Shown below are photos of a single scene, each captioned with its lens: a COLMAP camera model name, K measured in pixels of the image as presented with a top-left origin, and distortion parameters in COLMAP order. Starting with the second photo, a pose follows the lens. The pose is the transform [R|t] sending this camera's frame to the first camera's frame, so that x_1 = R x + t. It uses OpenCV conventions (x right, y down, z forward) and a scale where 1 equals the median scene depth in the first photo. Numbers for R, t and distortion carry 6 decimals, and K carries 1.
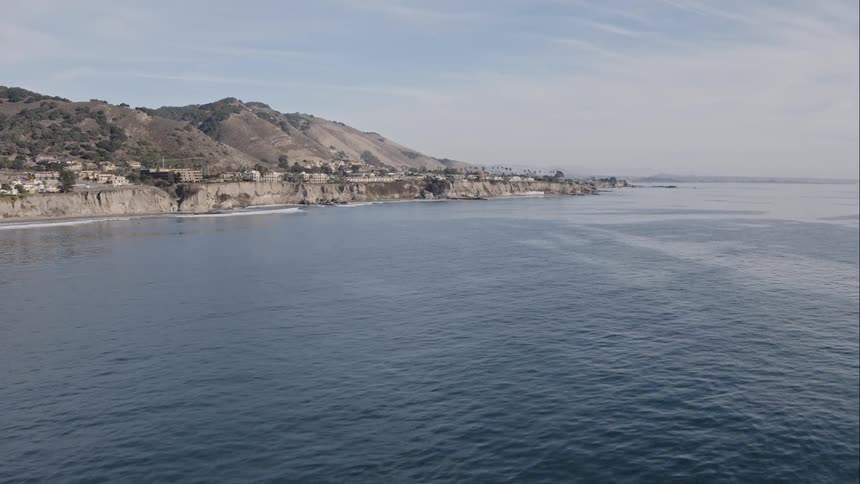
lens RADIAL K [[738.9, 0, 437.6], [0, 738.9, 243.2], [0, 0, 1]] dist [-0.213780, 0.096420]
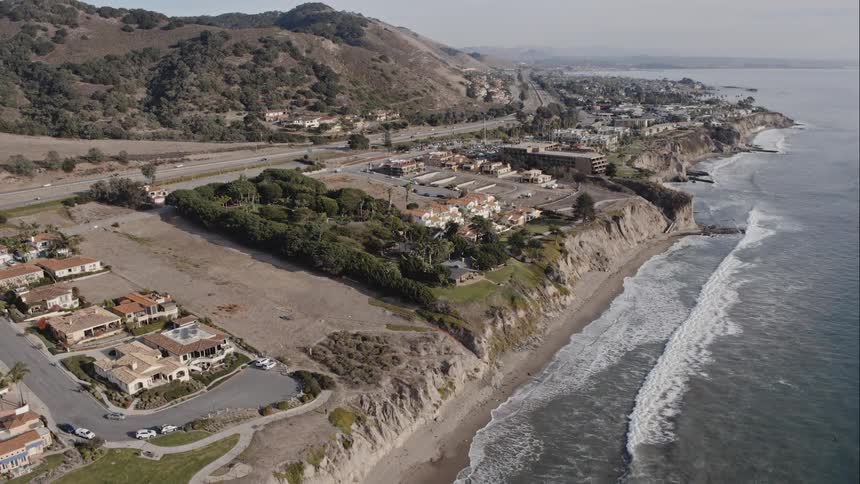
lens RADIAL K [[738.9, 0, 432.2], [0, 738.9, 244.5], [0, 0, 1]] dist [-0.213780, 0.096420]
pose [[0.998158, -0.035901, 0.048913, -0.349139], [0.027598, 0.986578, 0.160939, -0.084211], [-0.054034, -0.159293, 0.985752, 0.144445]]
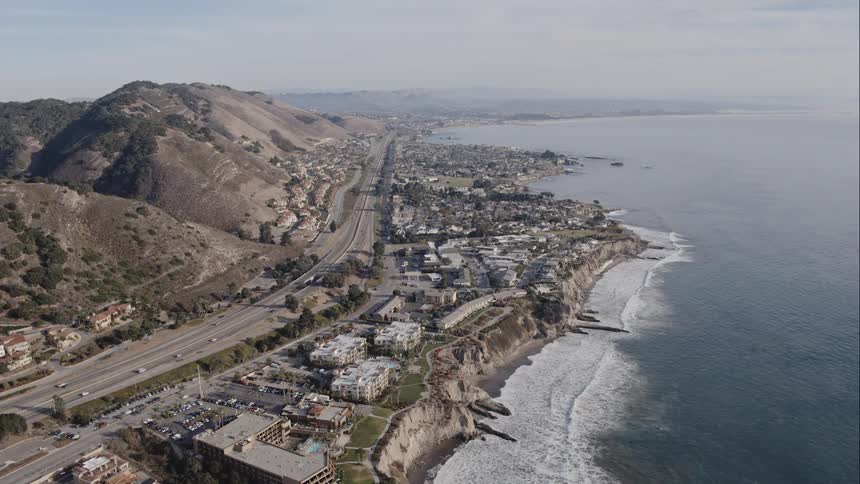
lens RADIAL K [[738.9, 0, 430.6], [0, 738.9, 242.9], [0, 0, 1]] dist [-0.213780, 0.096420]
pose [[0.978480, -0.056441, 0.198474, -0.223947], [0.034843, 0.993246, 0.110676, -0.198998], [-0.203380, -0.101379, 0.973837, 0.298039]]
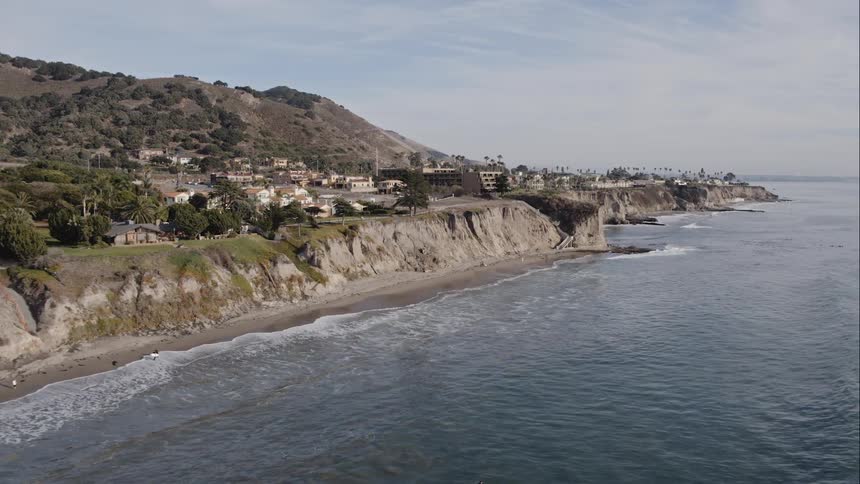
lens RADIAL K [[738.9, 0, 430.7], [0, 738.9, 244.7], [0, 0, 1]] dist [-0.213780, 0.096420]
pose [[0.998958, -0.012096, 0.044014, -0.263653], [0.012050, 0.999927, 0.001303, -0.025779], [-0.044027, -0.000772, 0.999030, 0.244260]]
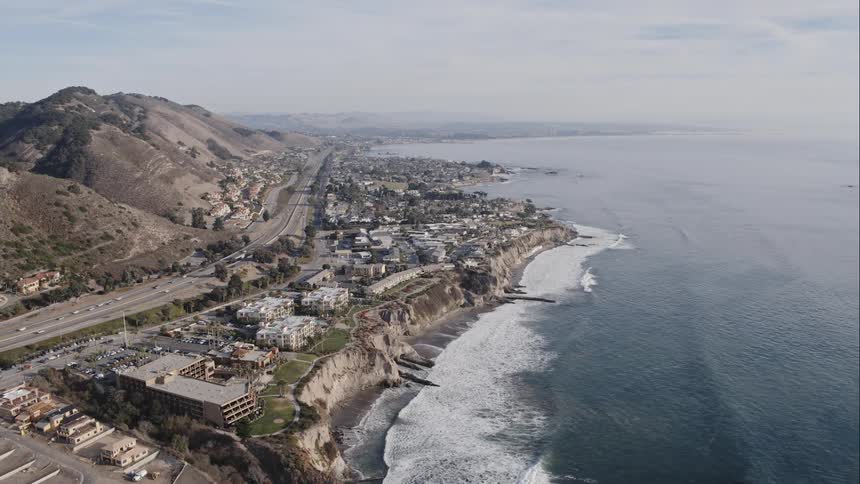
lens RADIAL K [[738.9, 0, 428.3], [0, 738.9, 246.8], [0, 0, 1]] dist [-0.213780, 0.096420]
pose [[0.959841, -0.054781, 0.275143, -0.218684], [0.032255, 0.995795, 0.085740, -0.155287], [-0.278683, -0.073422, 0.957573, 0.281691]]
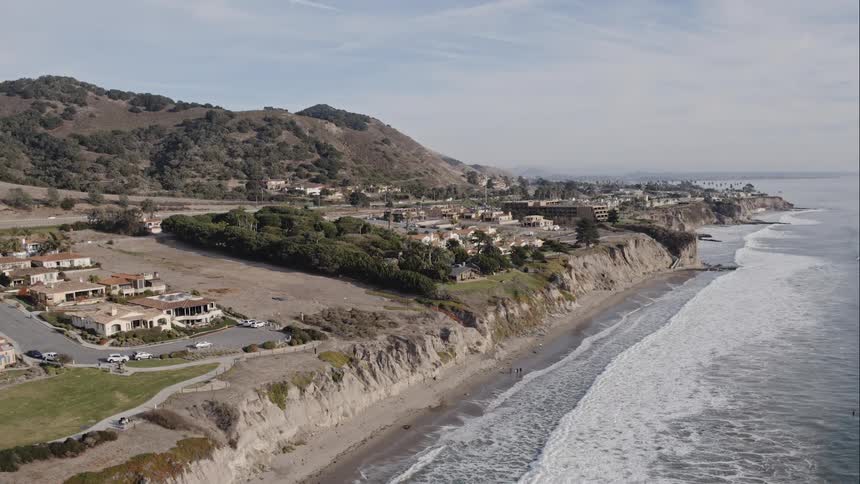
lens RADIAL K [[738.9, 0, 432.4], [0, 738.9, 243.7], [0, 0, 1]] dist [-0.213780, 0.096420]
pose [[0.998271, -0.028885, 0.051191, -0.349248], [0.029023, 0.999577, -0.001951, -0.039336], [-0.051113, 0.003434, 0.998687, 0.148526]]
